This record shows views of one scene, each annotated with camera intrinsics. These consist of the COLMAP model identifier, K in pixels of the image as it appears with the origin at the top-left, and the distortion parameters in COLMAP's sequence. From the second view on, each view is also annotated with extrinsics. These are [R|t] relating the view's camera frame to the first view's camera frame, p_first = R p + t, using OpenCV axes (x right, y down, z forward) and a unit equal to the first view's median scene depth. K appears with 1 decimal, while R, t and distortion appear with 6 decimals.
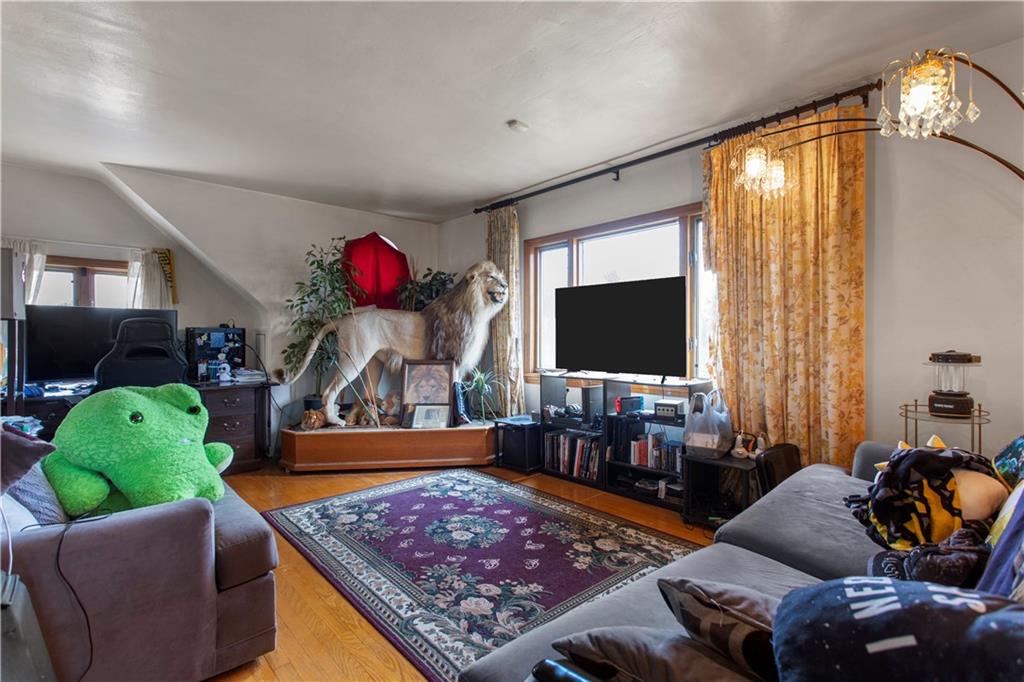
lens RADIAL K [[485.3, 0, 512.2], [0, 485.3, 340.6], [0, 0, 1]] dist [0.001912, 0.000846]
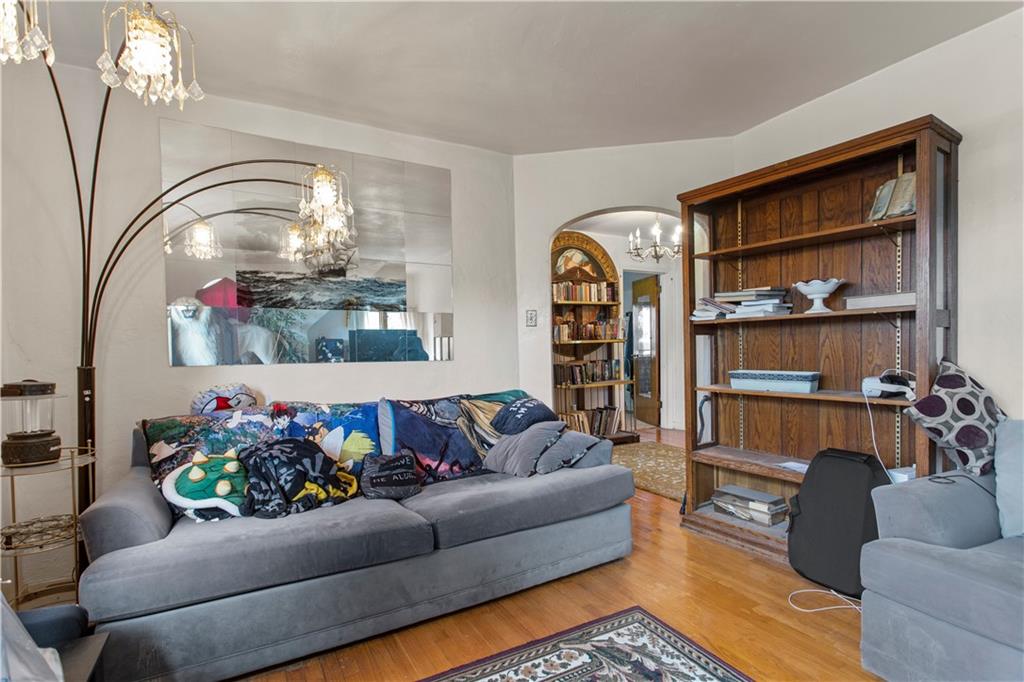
lens RADIAL K [[485.3, 0, 511.3], [0, 485.3, 347.8], [0, 0, 1]] dist [0.001912, 0.000846]
pose [[-0.974193, 0.025632, 0.224257, -0.039270], [0.025076, 0.999671, -0.005329, -0.009046], [-0.224320, 0.000432, -0.974516, 1.992248]]
